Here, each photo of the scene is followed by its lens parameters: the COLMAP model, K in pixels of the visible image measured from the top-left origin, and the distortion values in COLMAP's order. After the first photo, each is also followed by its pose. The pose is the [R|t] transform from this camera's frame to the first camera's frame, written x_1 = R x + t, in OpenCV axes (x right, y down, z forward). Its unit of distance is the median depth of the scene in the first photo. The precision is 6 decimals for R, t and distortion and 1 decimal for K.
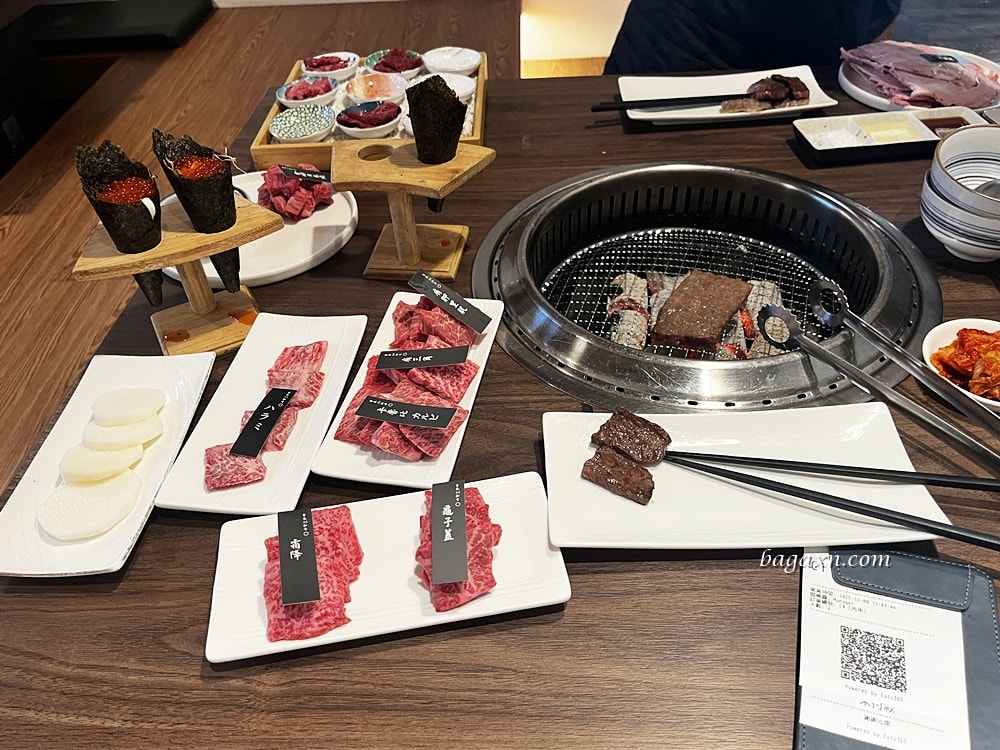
lens RADIAL K [[751.4, 0, 500.0], [0, 751.4, 375.0], [0, 0, 1]] dist [0.002038, -0.010149]
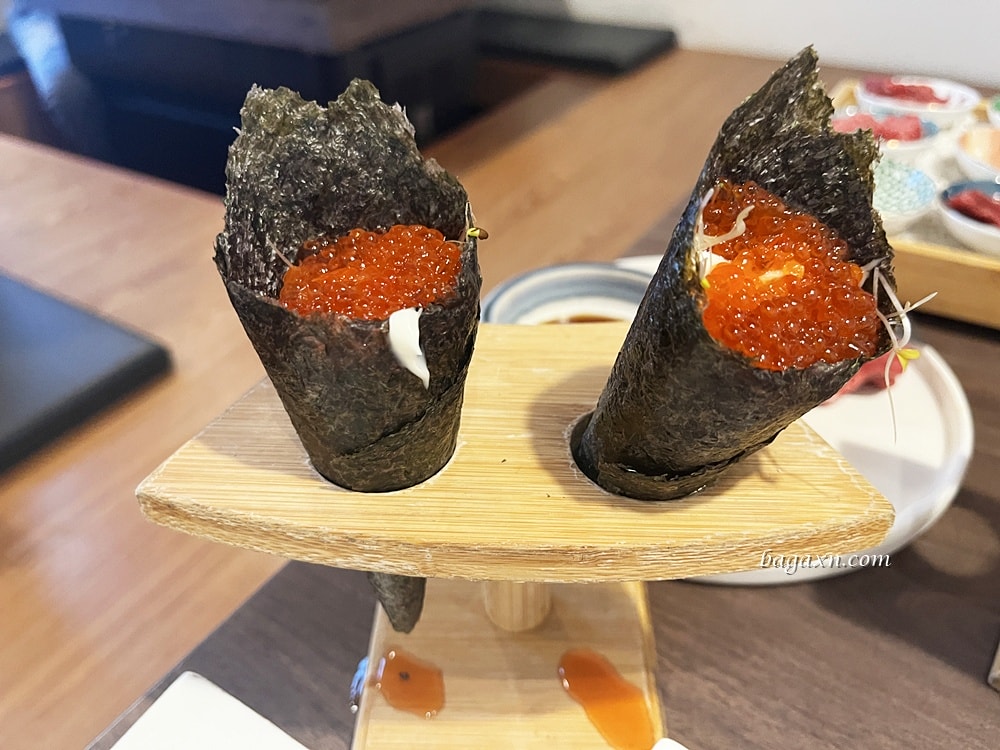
lens RADIAL K [[751.4, 0, 500.0], [0, 751.4, 375.0], [0, 0, 1]] dist [0.002038, -0.010149]
pose [[0.858888, 0.309301, -0.408222, -0.322661], [-0.344667, 0.938621, -0.013997, -0.209520], [0.378836, 0.152722, 0.912775, 0.731945]]
